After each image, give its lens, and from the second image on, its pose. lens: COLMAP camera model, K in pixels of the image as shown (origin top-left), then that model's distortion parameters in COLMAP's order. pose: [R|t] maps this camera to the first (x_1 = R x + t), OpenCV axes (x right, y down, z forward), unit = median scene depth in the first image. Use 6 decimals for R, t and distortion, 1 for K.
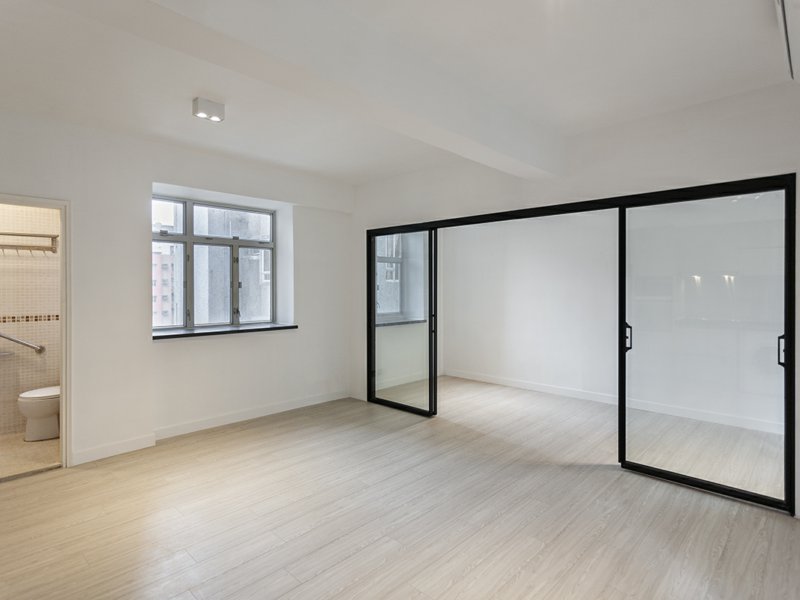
lens RADIAL K [[439.3, 0, 403.8], [0, 439.3, 296.4], [0, 0, 1]] dist [0.003640, 0.001382]
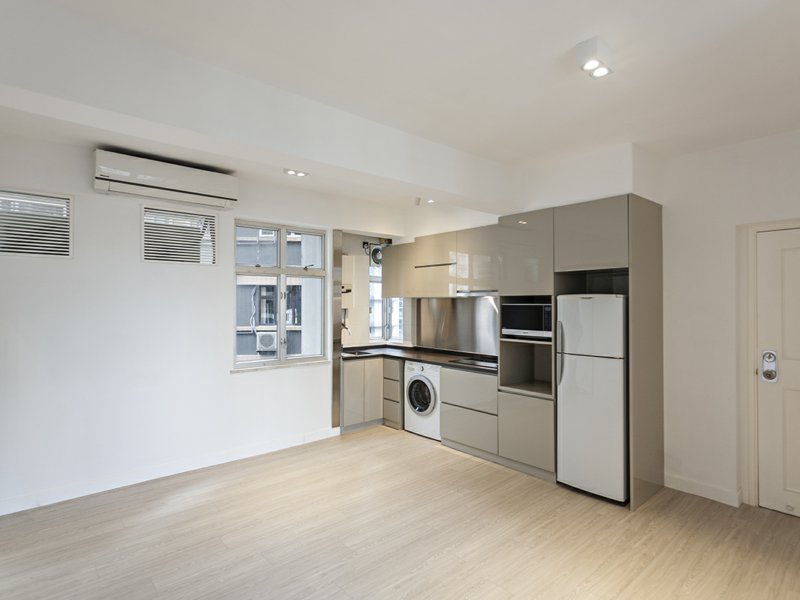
lens RADIAL K [[439.3, 0, 403.8], [0, 439.3, 296.4], [0, 0, 1]] dist [0.003640, 0.001382]
pose [[-0.996512, 0.001727, 0.083437, -0.157312], [0.003121, 0.999858, 0.016572, -0.057750], [-0.083397, 0.016774, -0.996375, 1.273807]]
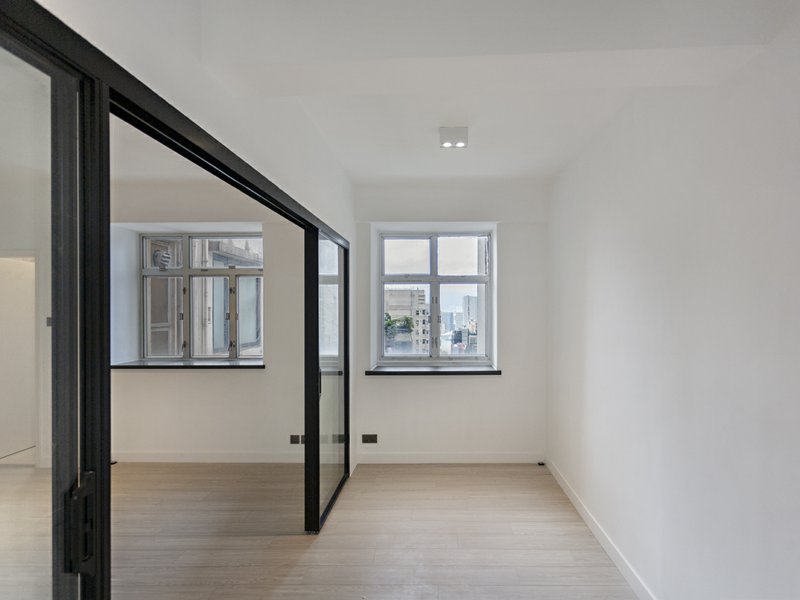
lens RADIAL K [[440.1, 0, 419.9], [0, 440.1, 317.7], [0, 0, 1]] dist [0.023239, 0.000362]
pose [[0.666056, 0.000997, -0.745901, 0.731946], [-0.011180, 0.999900, -0.008647, -0.025554], [0.745818, 0.014098, 0.666000, 0.818184]]
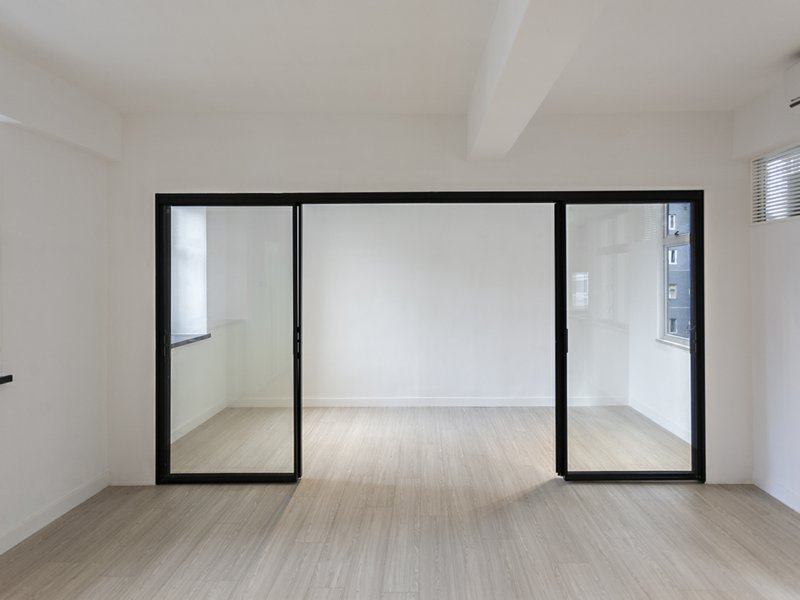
lens RADIAL K [[443.6, 0, 421.6], [0, 443.6, 277.5], [0, 0, 1]] dist [0.002424, 0.001432]
pose [[0.727523, -0.000651, 0.686083, -0.311081], [0.020756, 0.999563, -0.021061, -0.023844], [-0.685770, 0.029563, 0.727218, 0.427154]]
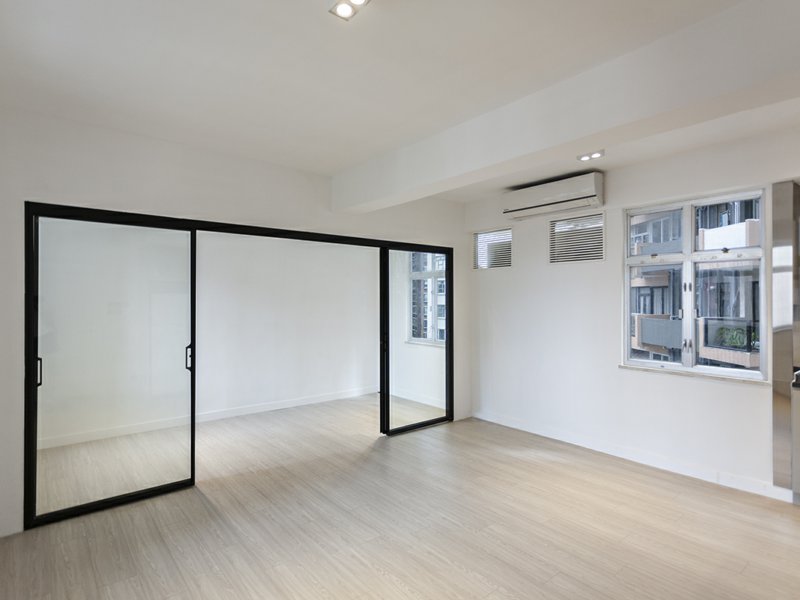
lens RADIAL K [[439.3, 0, 403.8], [0, 439.3, 296.4], [0, 0, 1]] dist [0.003640, 0.001382]
pose [[0.113543, 0.010201, 0.993481, -0.736031], [0.024878, 0.999605, -0.013107, -0.025402], [-0.993222, 0.026204, 0.113245, 0.656212]]
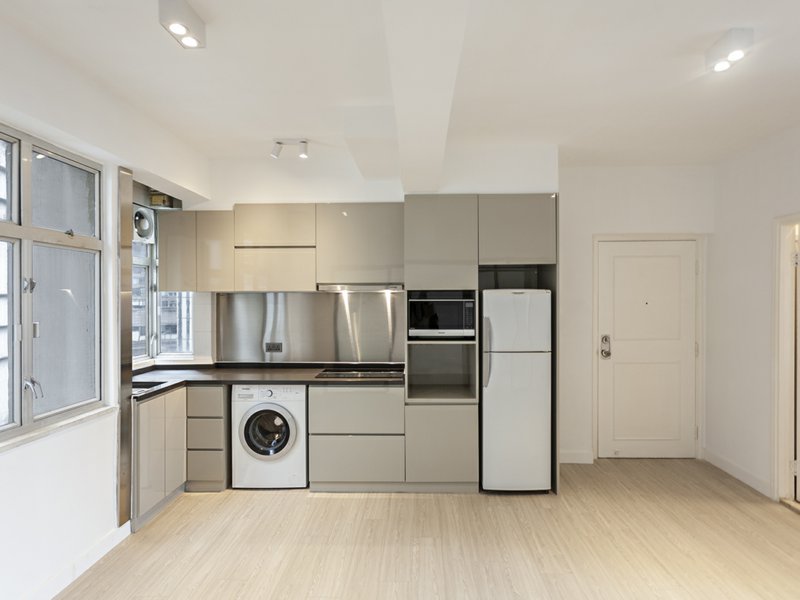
lens RADIAL K [[447.5, 0, 420.0], [0, 447.5, 297.9], [0, 0, 1]] dist [0.002883, 0.001023]
pose [[-0.730714, 0.004784, -0.682667, 0.271531], [-0.016643, 0.999553, 0.024819, -0.048298], [0.682481, 0.029497, -0.730308, 0.887496]]
